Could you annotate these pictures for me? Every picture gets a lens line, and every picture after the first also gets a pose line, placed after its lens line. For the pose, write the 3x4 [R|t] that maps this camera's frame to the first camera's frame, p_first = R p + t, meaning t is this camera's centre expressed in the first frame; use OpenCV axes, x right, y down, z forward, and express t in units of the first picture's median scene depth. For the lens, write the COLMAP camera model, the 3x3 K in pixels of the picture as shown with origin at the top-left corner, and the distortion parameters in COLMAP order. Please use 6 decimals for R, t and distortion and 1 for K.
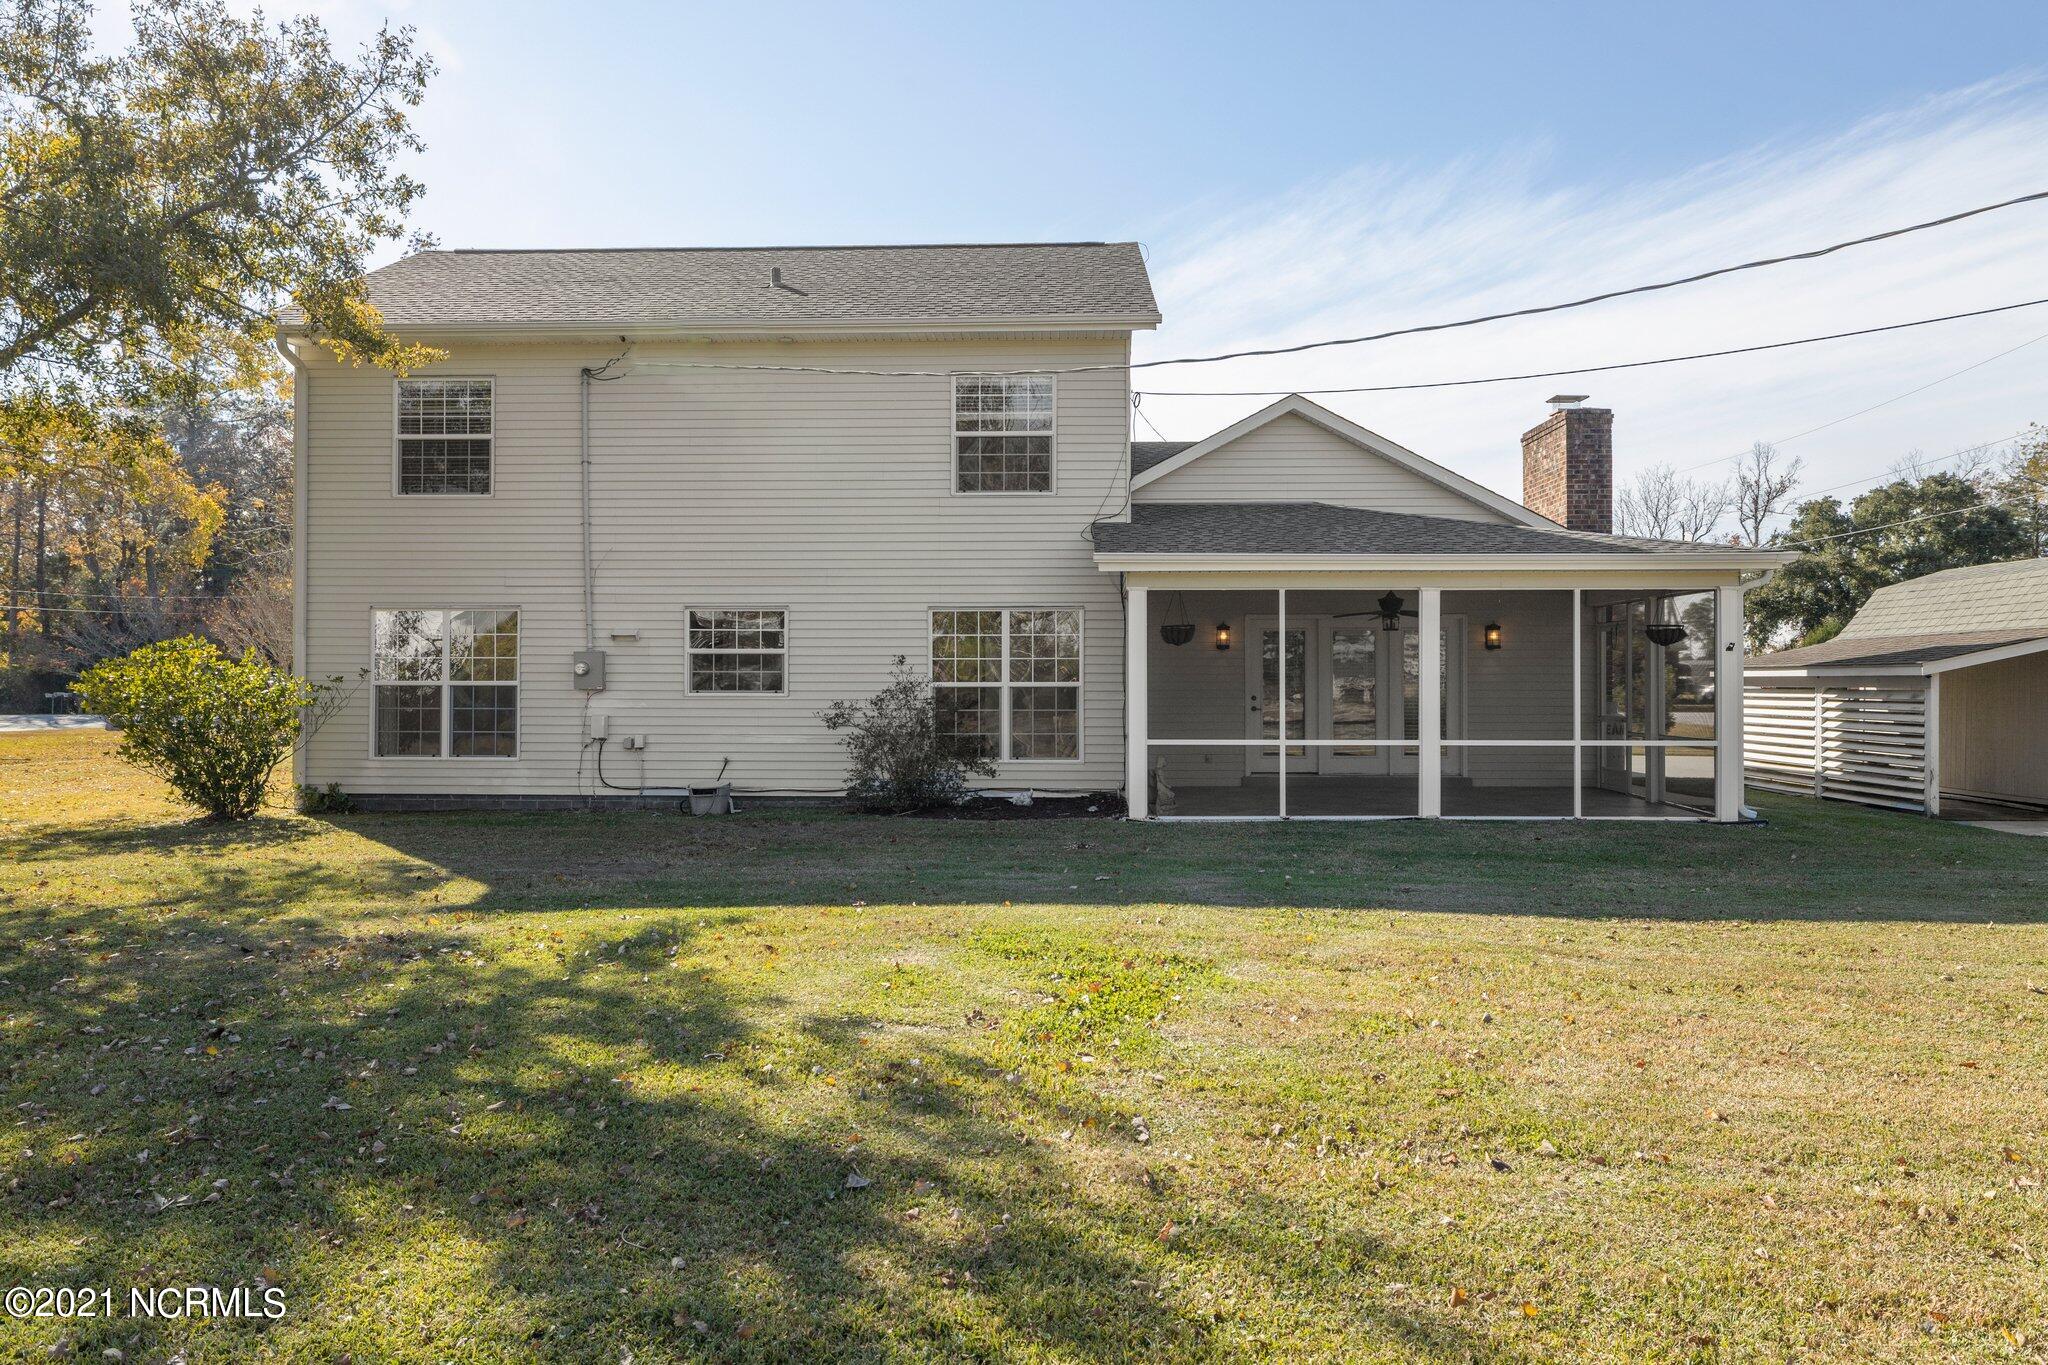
lens RADIAL K [[1381.2, 0, 1024.0], [0, 1381.2, 682.5], [0, 0, 1]] dist [-0.000804, 0.004344]
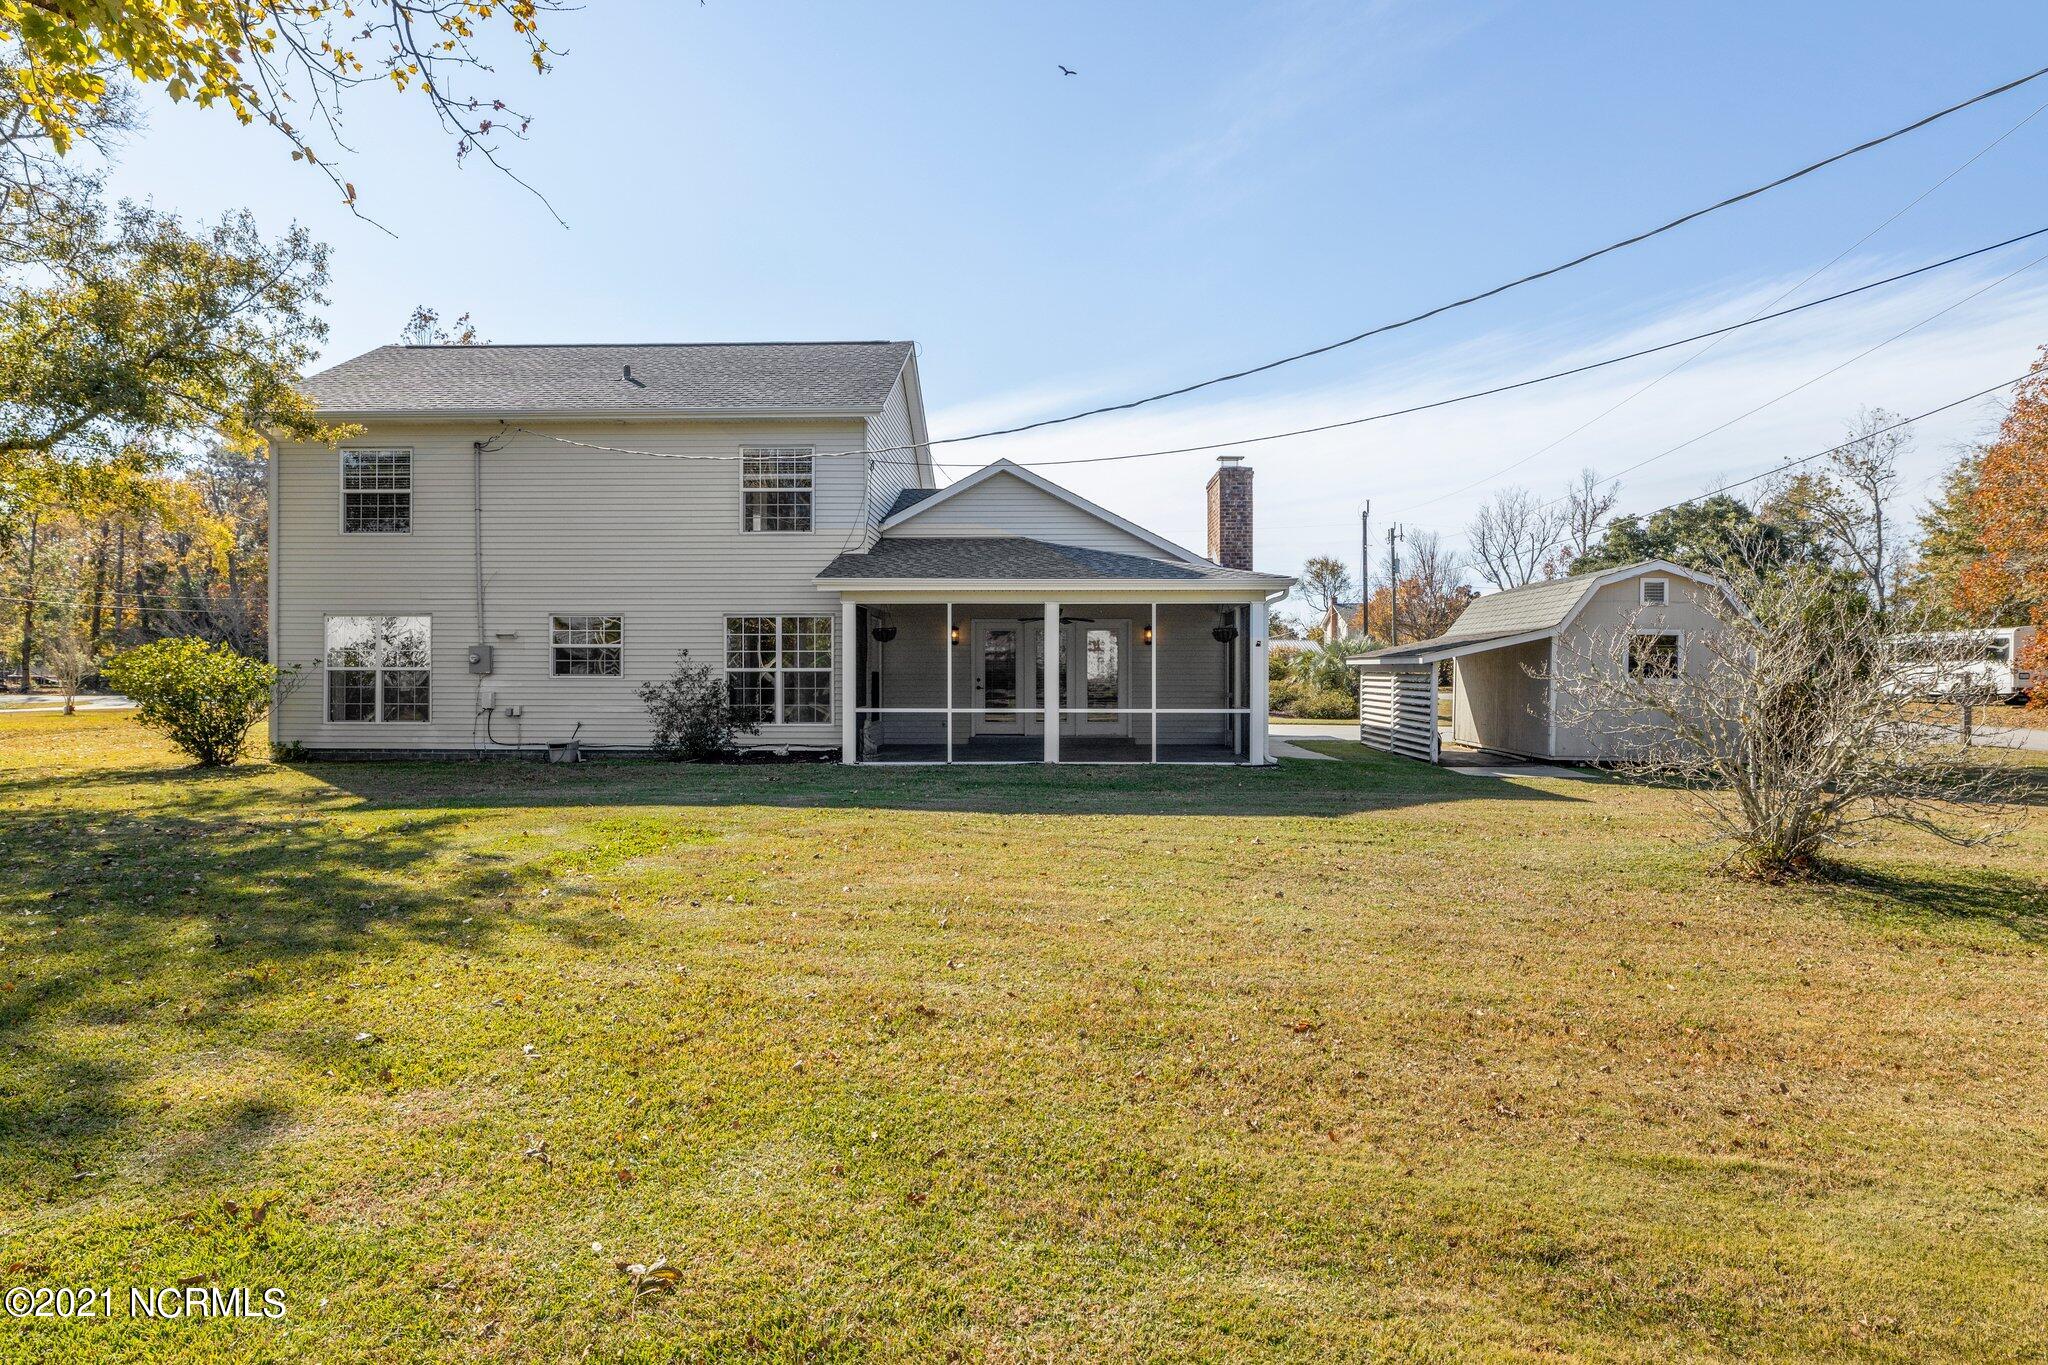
lens RADIAL K [[1202.8, 0, 1024.0], [0, 1202.8, 682.5], [0, 0, 1]] dist [0.001333, -0.001024]
pose [[0.999997, 0.000194, 0.002446, 0.230910], [-0.000222, 0.999938, 0.011157, 0.000458], [-0.002444, -0.011158, 0.999935, -0.214380]]
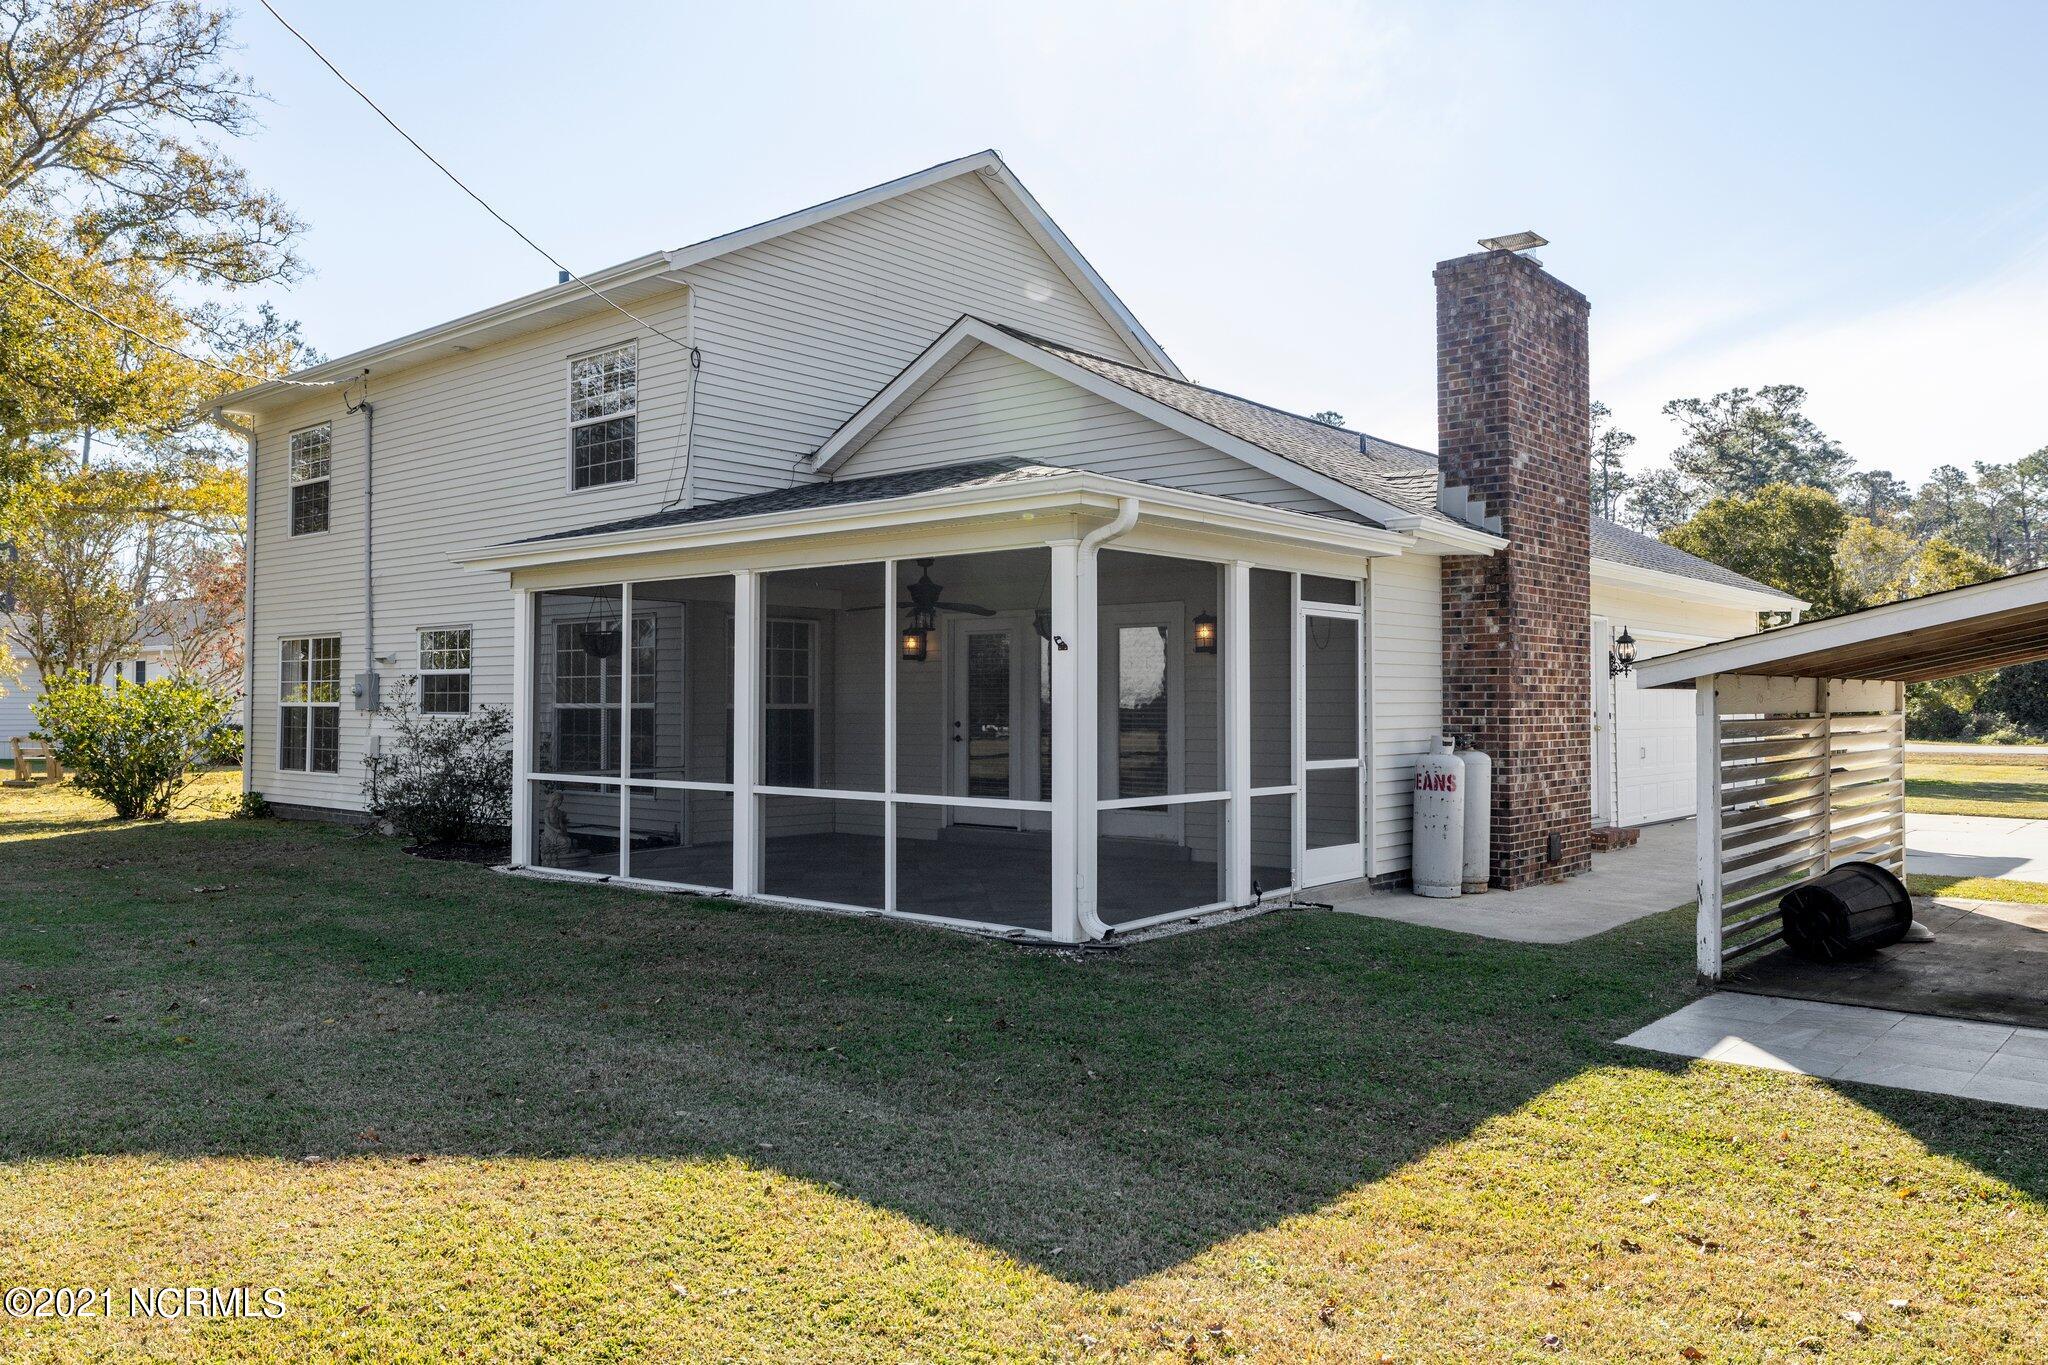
lens RADIAL K [[1493.3, 0, 1024.0], [0, 1493.3, 682.5], [0, 0, 1]] dist [-0.004884, -0.001551]
pose [[0.783035, -0.008767, -0.621915, 0.777978], [0.000802, 0.999914, -0.013086, -0.000988], [0.621977, 0.009749, 0.782975, 0.427565]]
